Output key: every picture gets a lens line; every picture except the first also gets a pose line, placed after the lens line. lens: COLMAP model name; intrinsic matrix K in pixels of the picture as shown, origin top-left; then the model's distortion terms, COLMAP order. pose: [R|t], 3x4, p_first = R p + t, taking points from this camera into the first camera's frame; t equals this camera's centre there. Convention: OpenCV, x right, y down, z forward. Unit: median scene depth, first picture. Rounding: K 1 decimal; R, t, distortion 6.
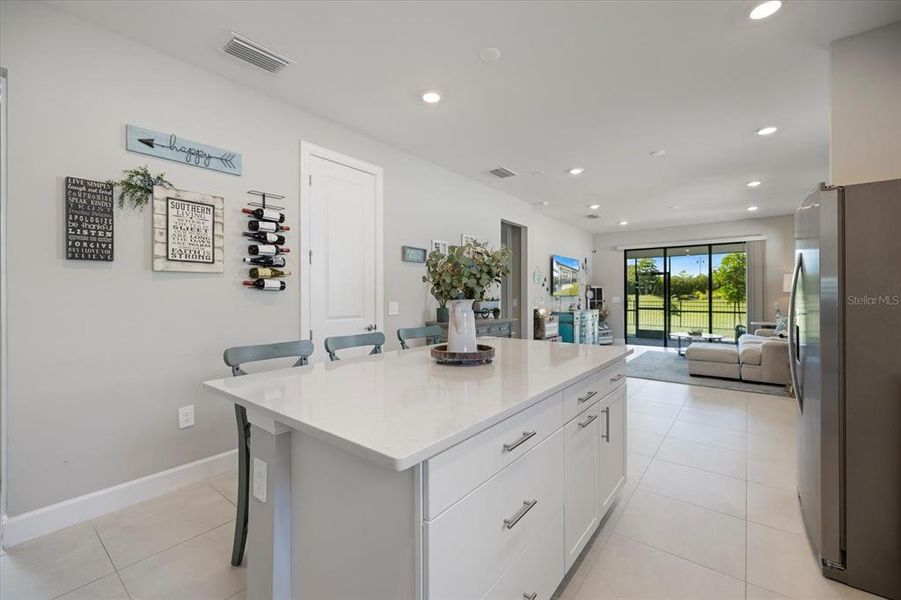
lens RADIAL K [[382.4, 0, 446.8], [0, 382.4, 296.4], [0, 0, 1]] dist [0.002847, 0.000726]
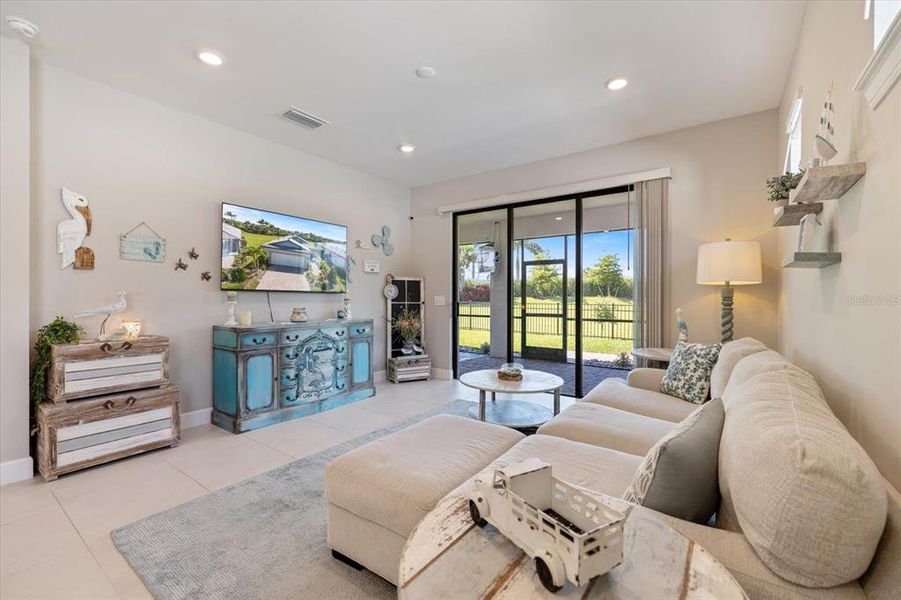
lens RADIAL K [[382.4, 0, 450.9], [0, 382.4, 298.2], [0, 0, 1]] dist [0.002847, 0.000726]
pose [[0.999046, 0.004032, 0.043473, 0.442705], [-0.004068, 0.999991, 0.000733, 0.004452], [-0.043470, -0.000909, 0.999054, 0.437177]]
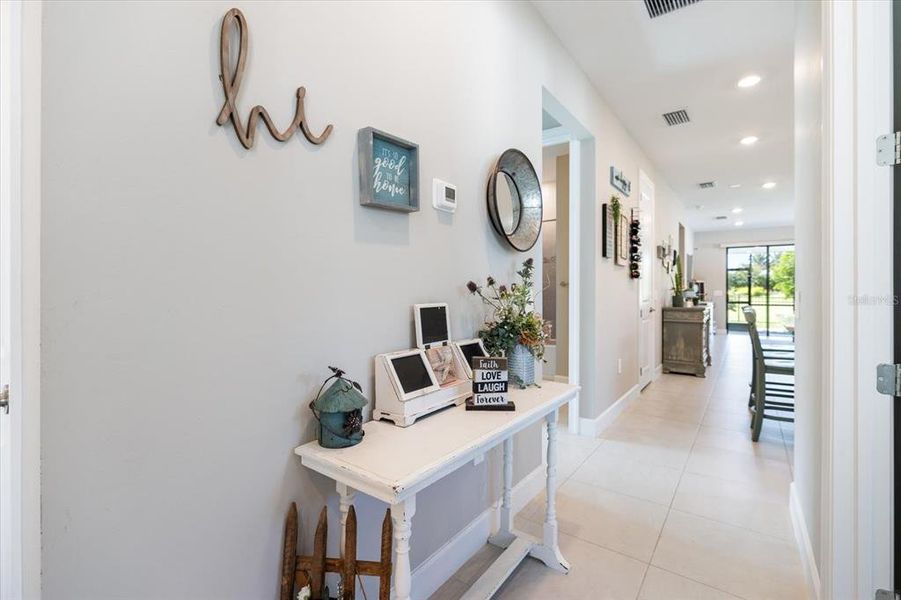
lens RADIAL K [[416.1, 0, 447.2], [0, 416.1, 295.4], [0, 0, 1]] dist [0.002829, 0.000276]
pose [[0.999096, -0.001078, 0.042486, -0.382692], [0.000954, 0.999995, 0.002920, 0.011194], [-0.042489, -0.002877, 0.999093, -0.149577]]
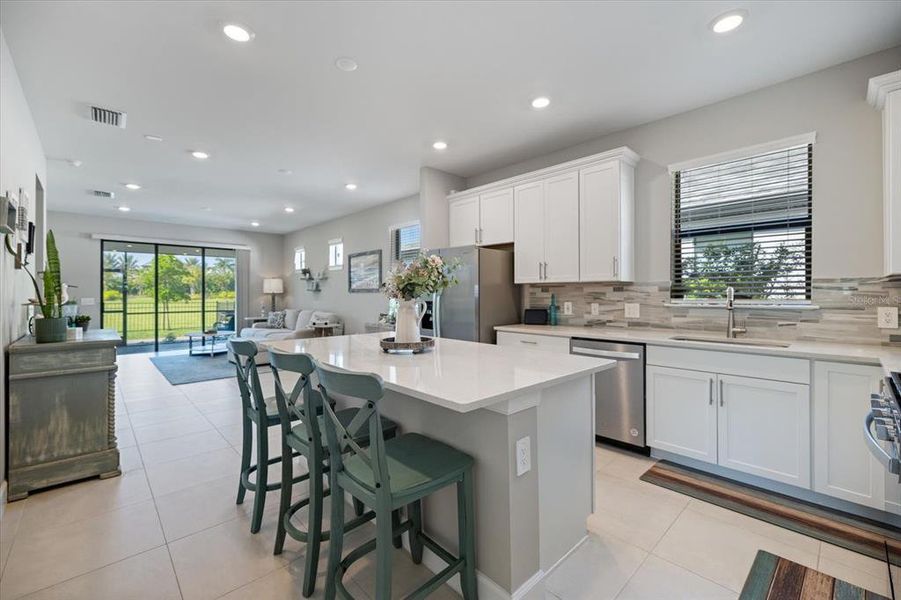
lens RADIAL K [[382.4, 0, 454.3], [0, 382.4, 295.0], [0, 0, 1]] dist [0.002847, 0.000726]
pose [[0.144389, -0.000704, 0.989521, -0.230389], [0.005014, 0.999987, -0.000020, -0.000862], [-0.989508, 0.004964, 0.144391, 0.150658]]
